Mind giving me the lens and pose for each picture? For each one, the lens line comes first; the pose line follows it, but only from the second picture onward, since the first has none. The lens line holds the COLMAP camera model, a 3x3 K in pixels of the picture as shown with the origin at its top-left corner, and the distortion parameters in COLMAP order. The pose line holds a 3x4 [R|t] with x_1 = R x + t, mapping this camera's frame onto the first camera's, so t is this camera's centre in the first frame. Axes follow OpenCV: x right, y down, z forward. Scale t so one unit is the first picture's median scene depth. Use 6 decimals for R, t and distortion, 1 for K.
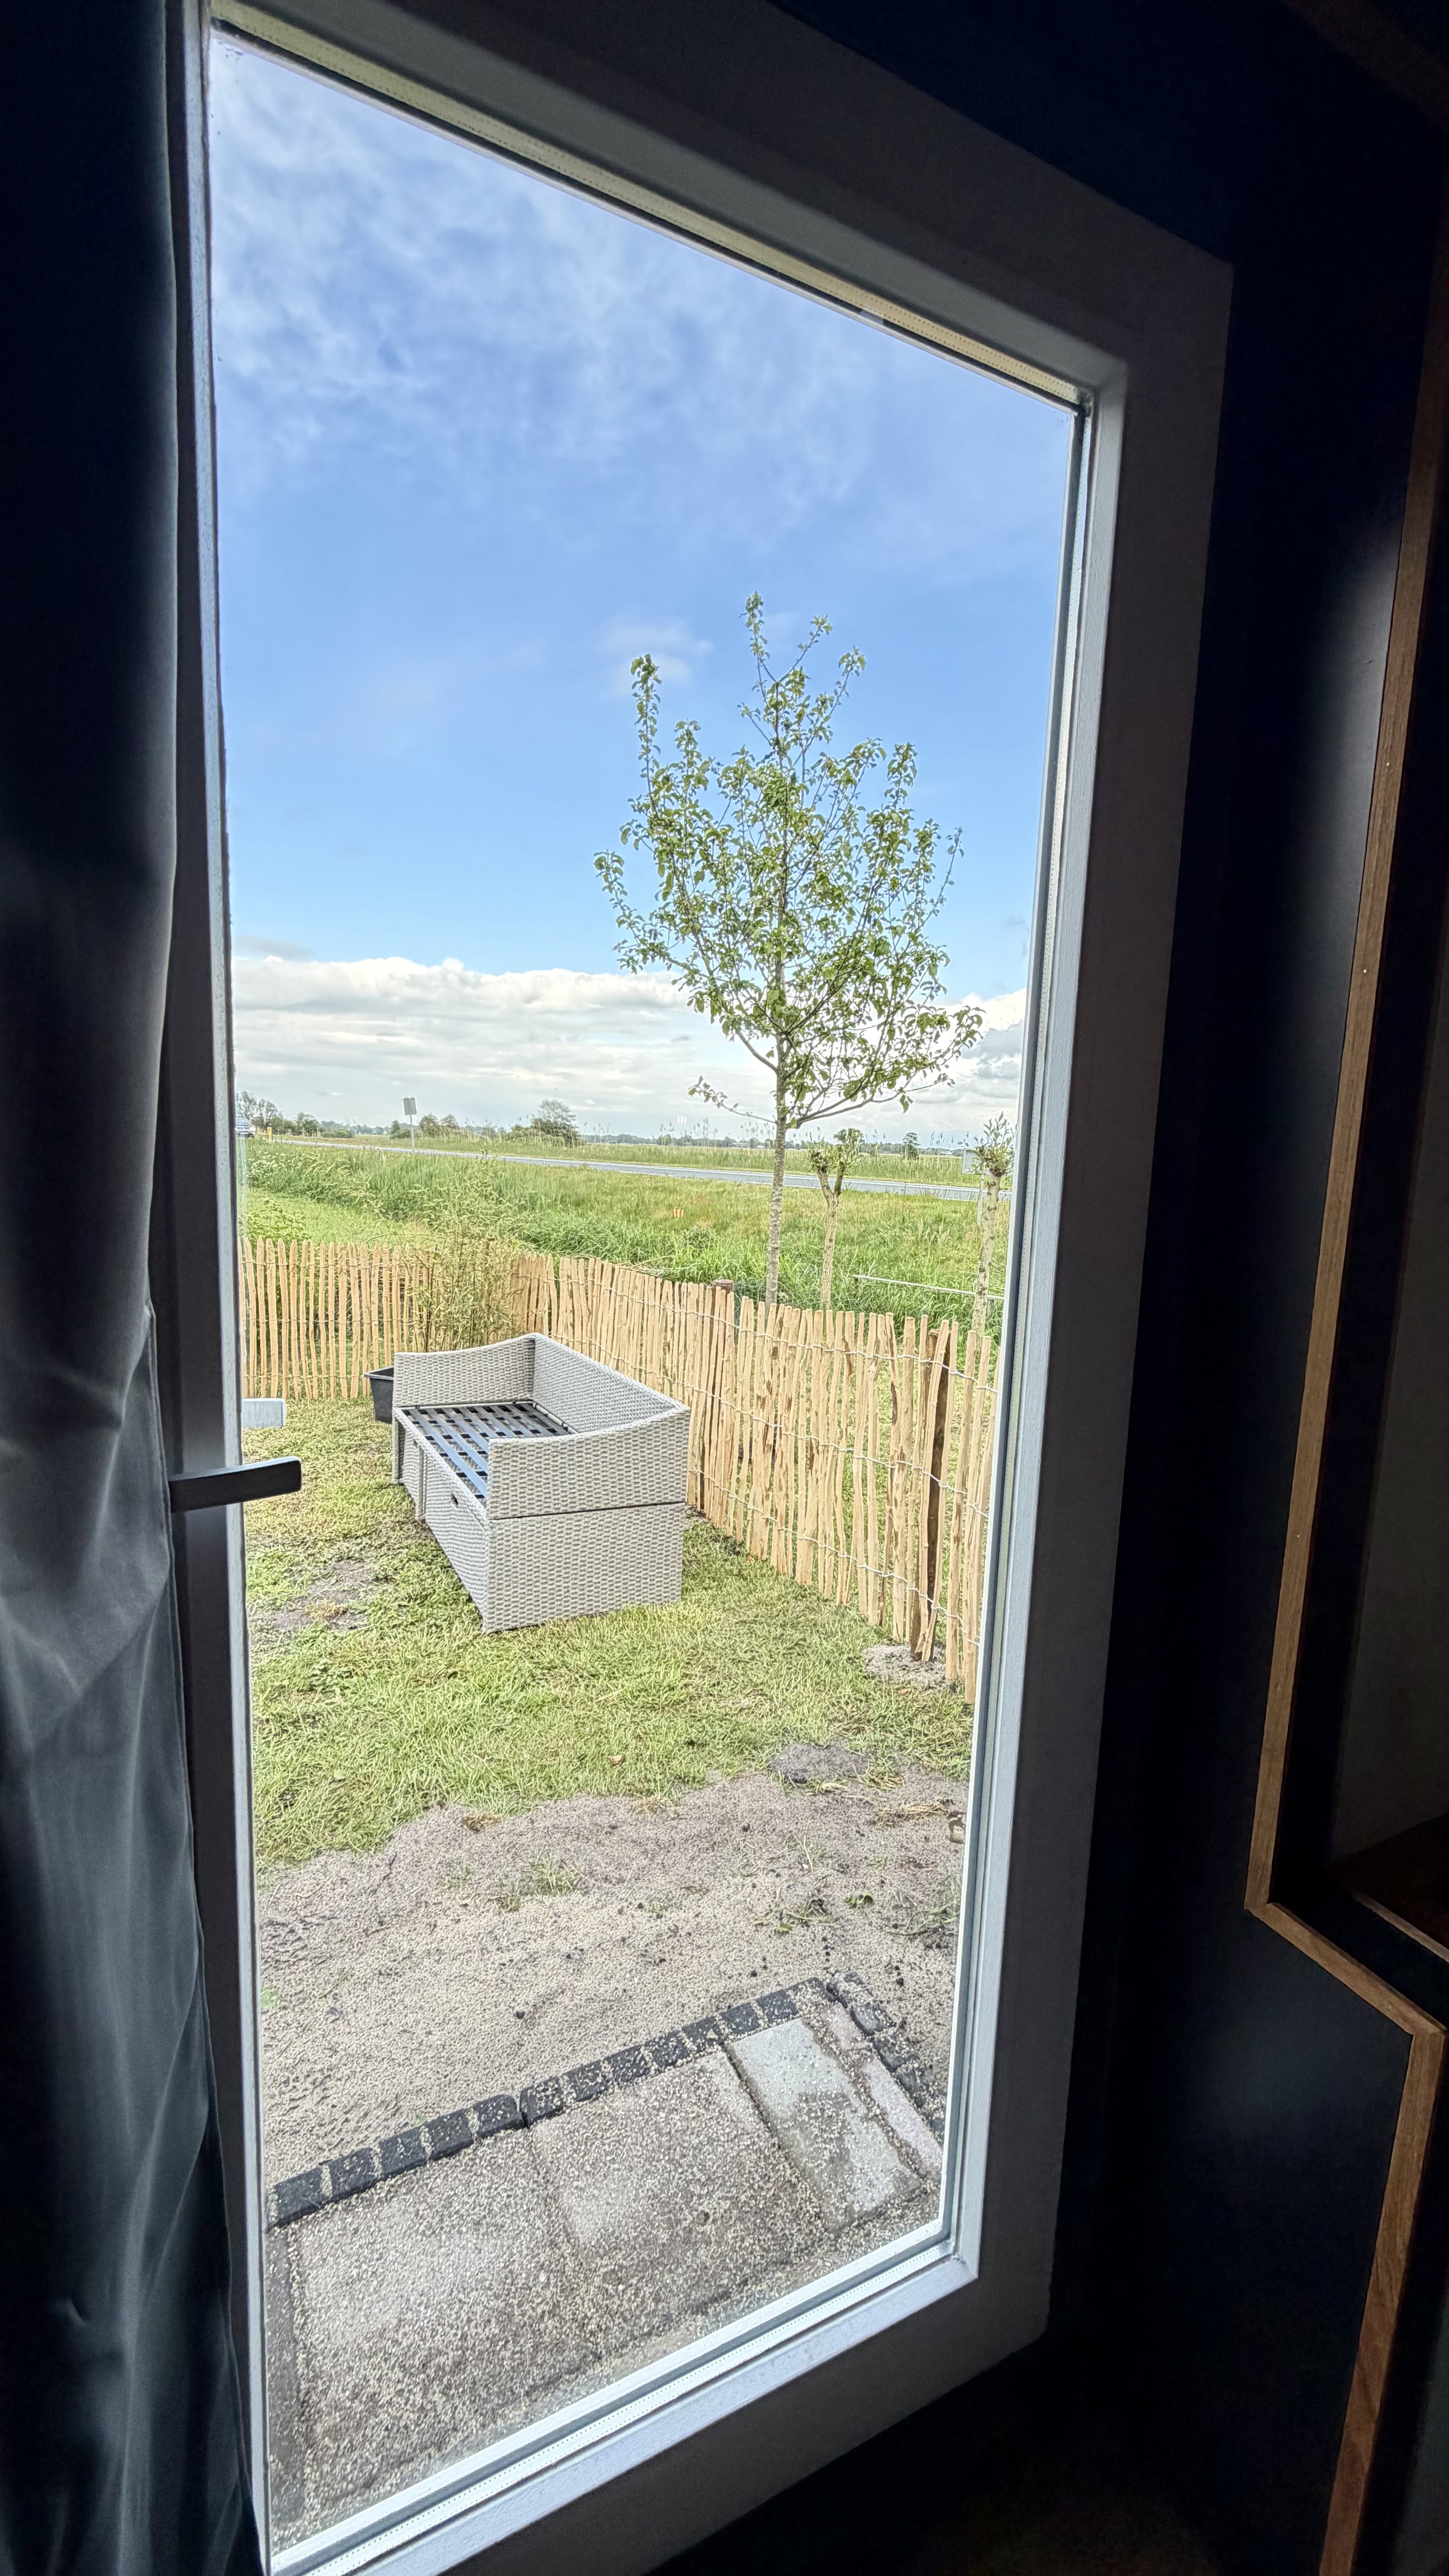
lens RADIAL K [[1018.8, 0, 727.1], [0, 1018.8, 1278.6], [0, 0, 1]] dist [-0.000021, 0.000219]
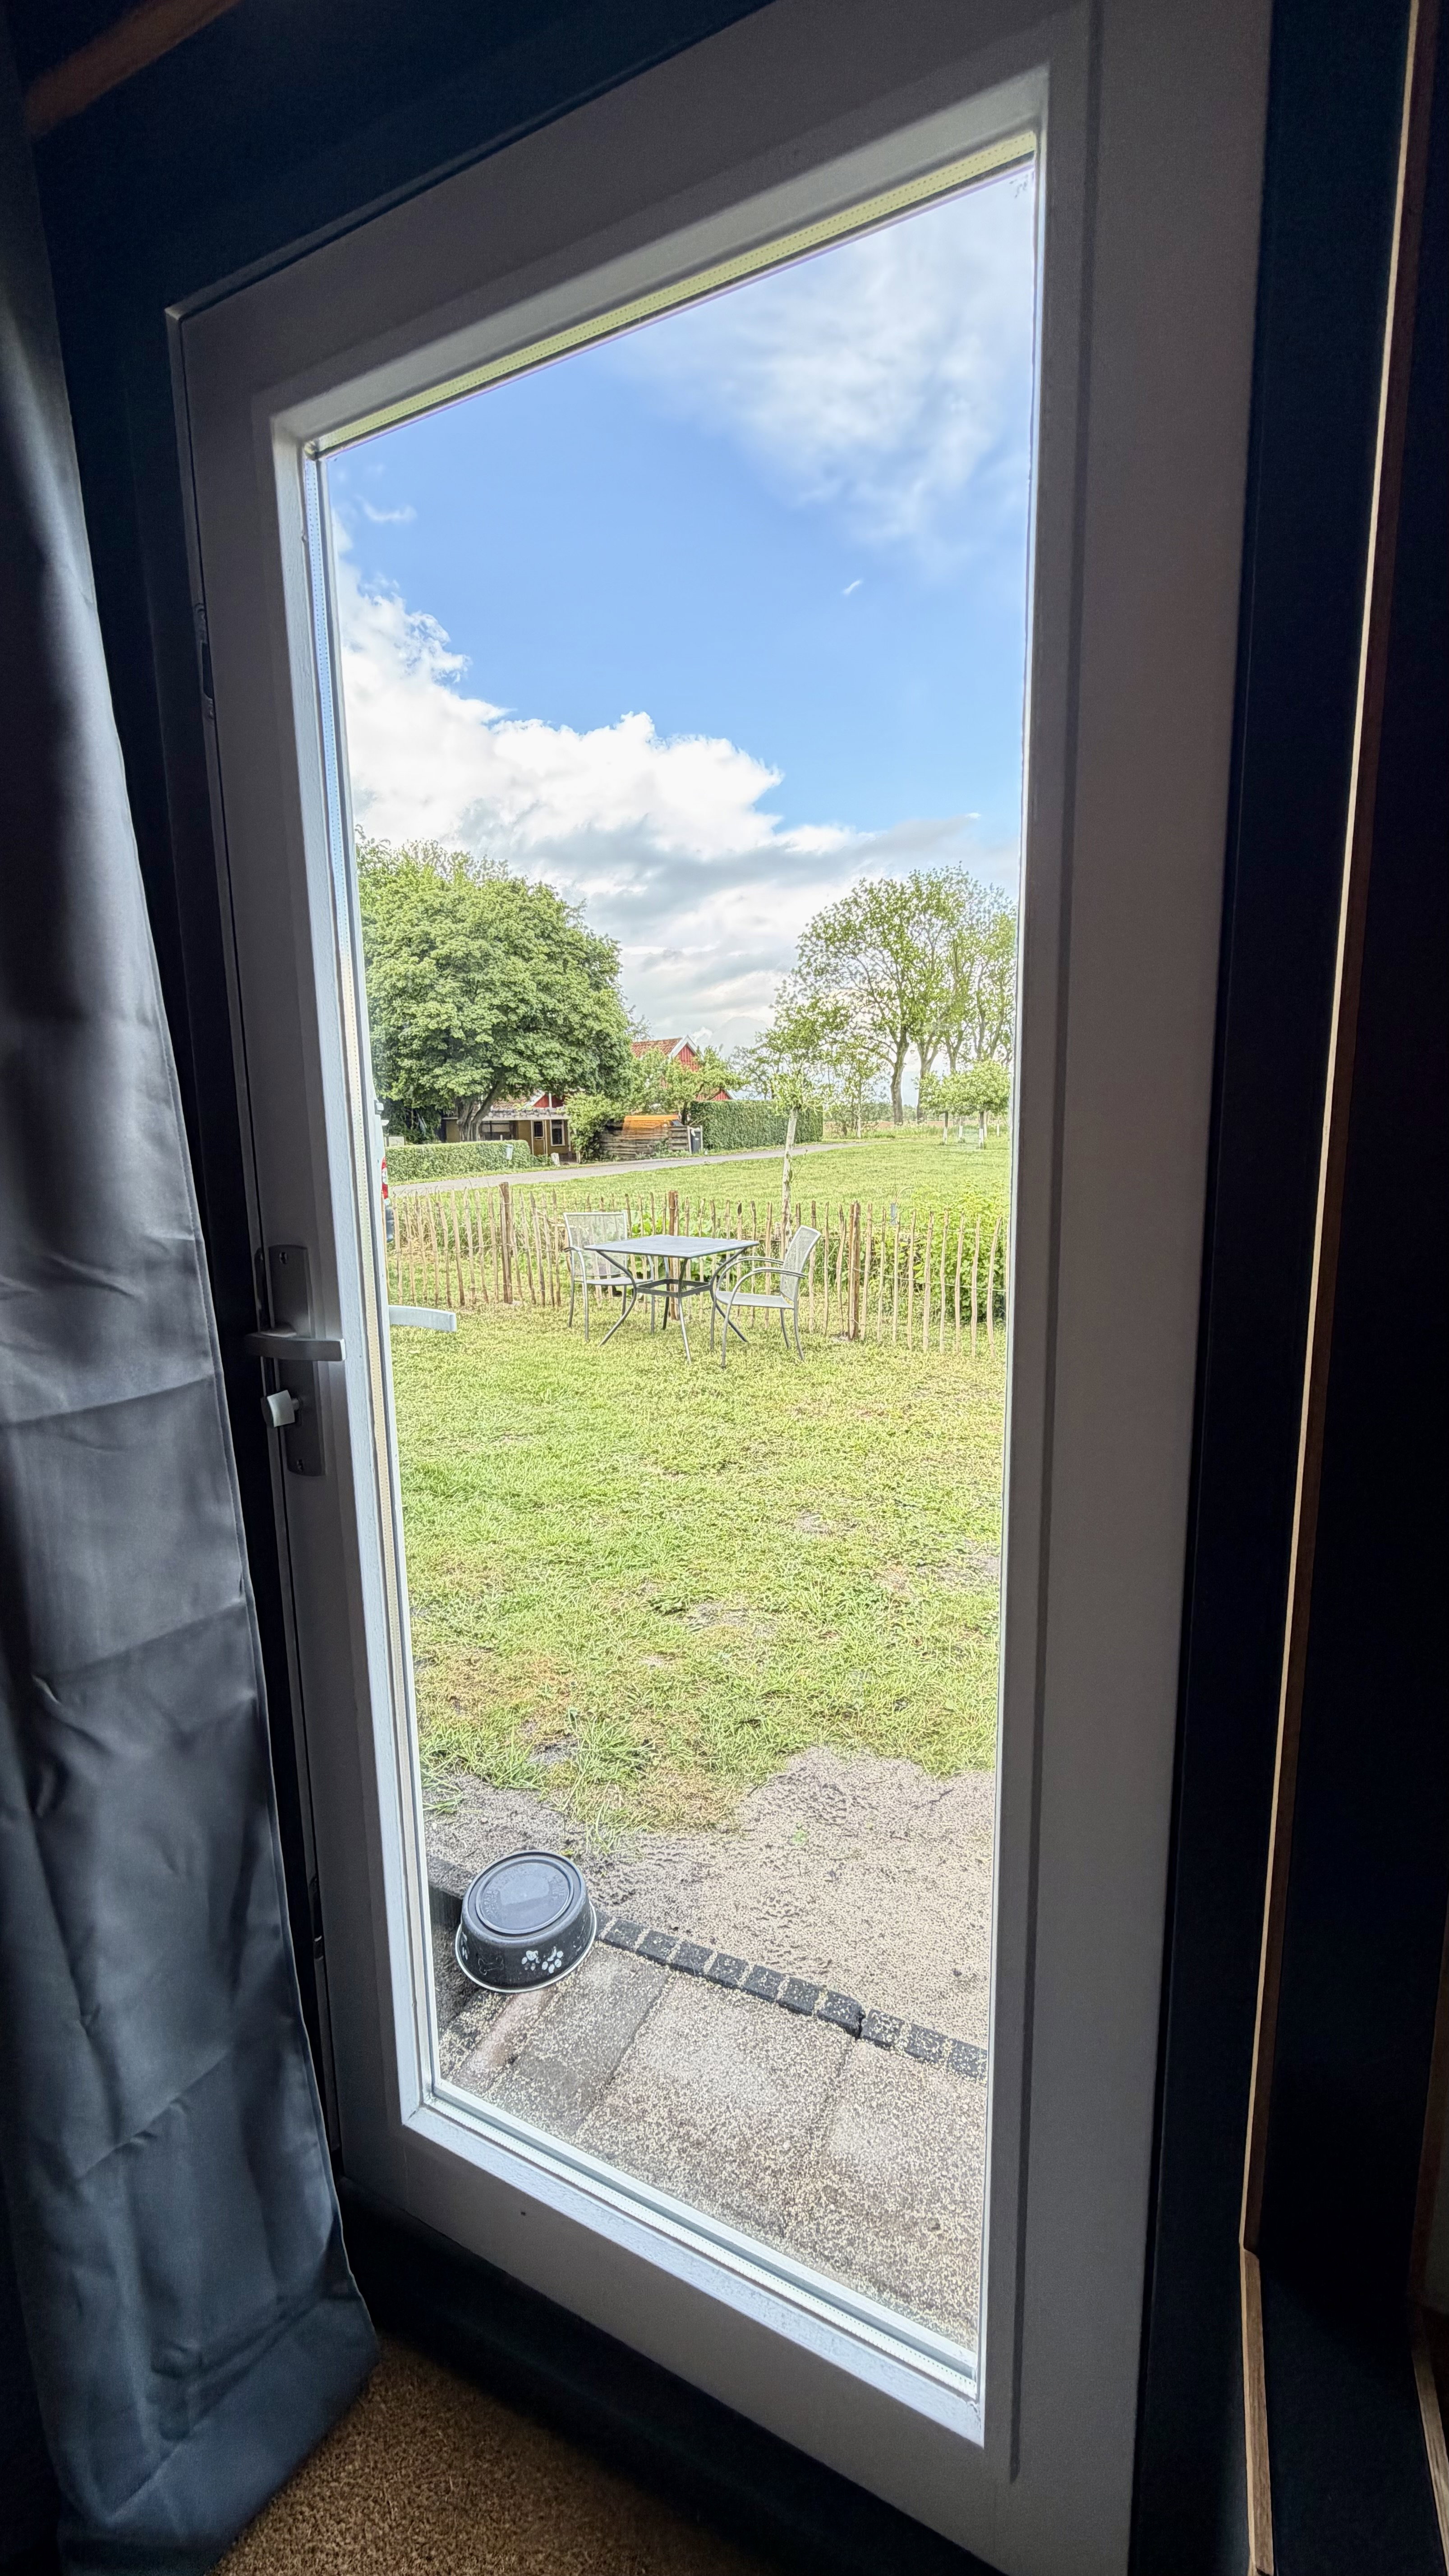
lens RADIAL K [[1018.8, 0, 727.1], [0, 1018.8, 1278.6], [0, 0, 1]] dist [-0.000021, 0.000219]
pose [[0.626485, 0.077644, -0.775557, 0.503291], [-0.064142, 0.996787, 0.047978, -0.014113], [0.776790, 0.019688, 0.629452, 0.200851]]
